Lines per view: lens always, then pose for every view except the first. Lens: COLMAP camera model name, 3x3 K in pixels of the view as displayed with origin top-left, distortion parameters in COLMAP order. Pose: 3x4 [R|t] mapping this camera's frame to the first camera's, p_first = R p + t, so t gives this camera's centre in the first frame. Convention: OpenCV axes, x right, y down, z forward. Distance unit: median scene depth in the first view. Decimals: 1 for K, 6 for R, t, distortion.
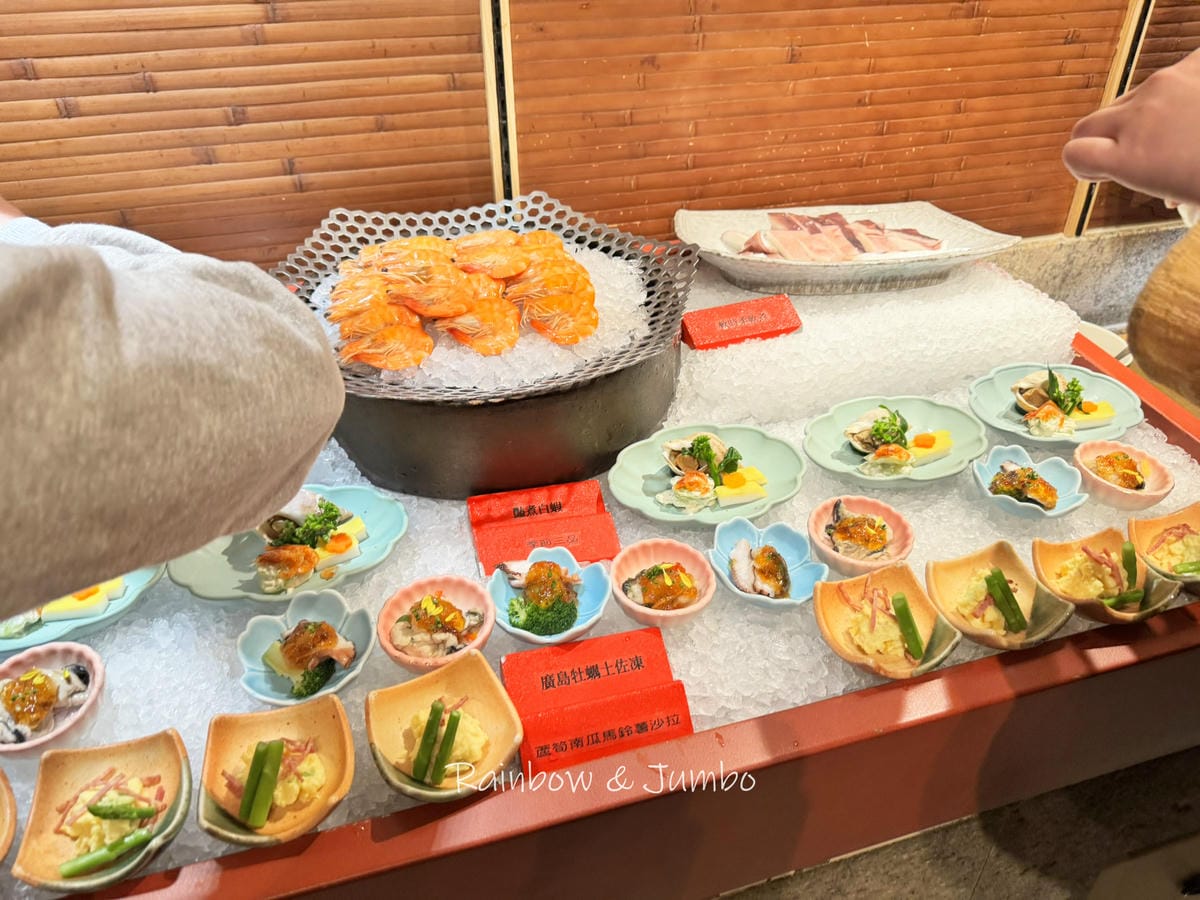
lens RADIAL K [[857.7, 0, 600.4], [0, 857.7, 450.6], [0, 0, 1]] dist [-0.000667, -0.002746]
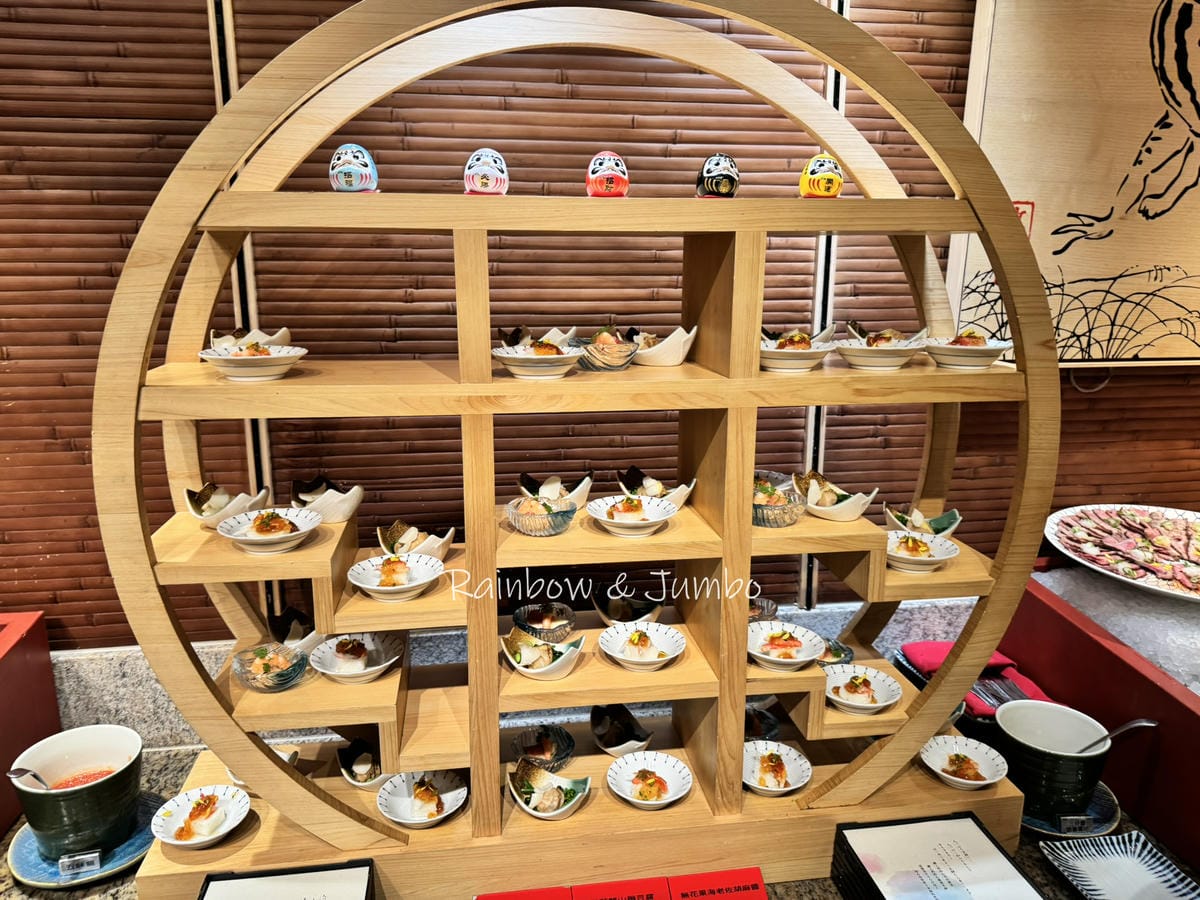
lens RADIAL K [[857.7, 0, 599.1], [0, 857.7, 451.3], [0, 0, 1]] dist [-0.000667, -0.002746]
pose [[0.988644, 0.042034, -0.144277, 1.225948], [-0.090177, 0.933954, -0.345829, -0.163434], [0.120211, 0.354913, 0.927139, 0.022789]]
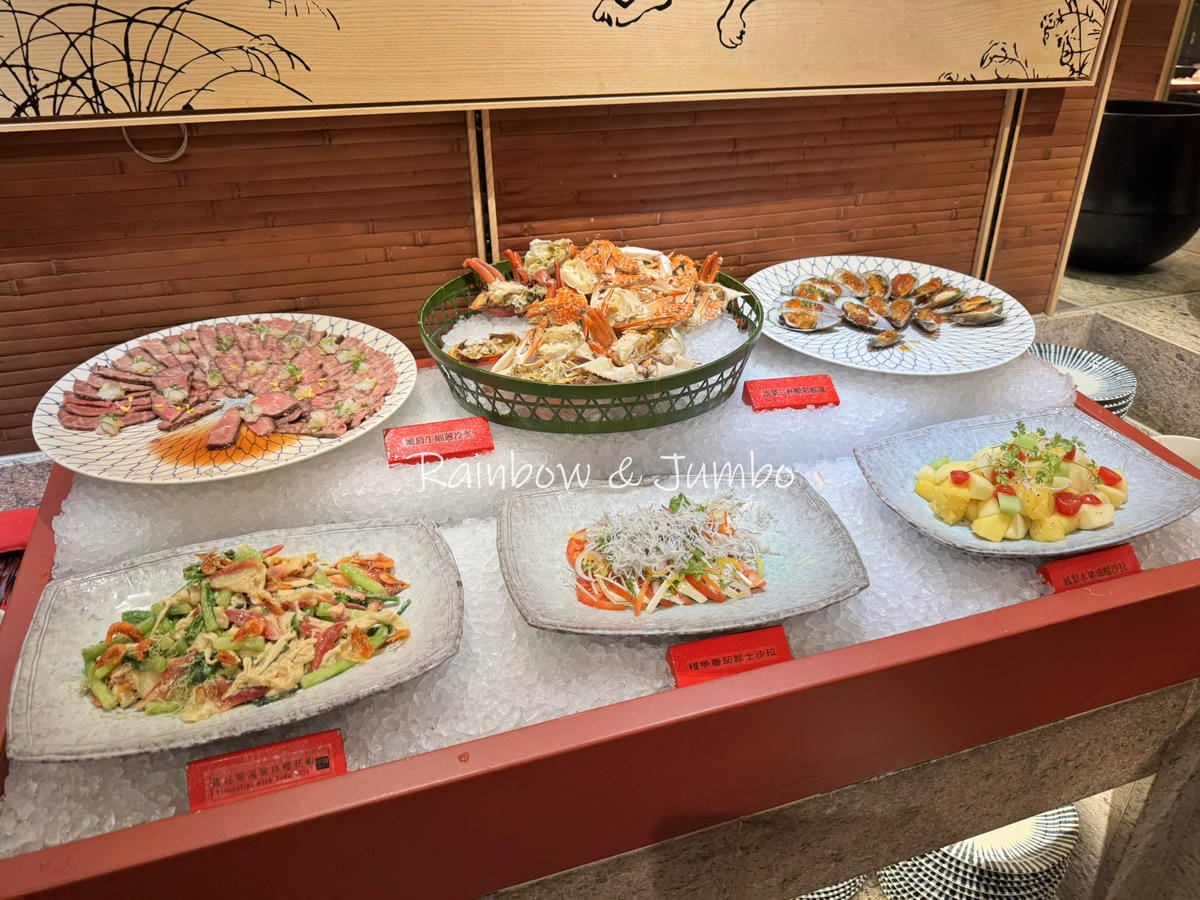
lens RADIAL K [[857.7, 0, 602.1], [0, 857.7, 449.6], [0, 0, 1]] dist [-0.000667, -0.002746]
pose [[0.999686, -0.009139, 0.023318, 2.231213], [0.010937, 0.996878, -0.078191, -0.378899], [-0.022530, 0.078422, 0.996666, 0.379979]]
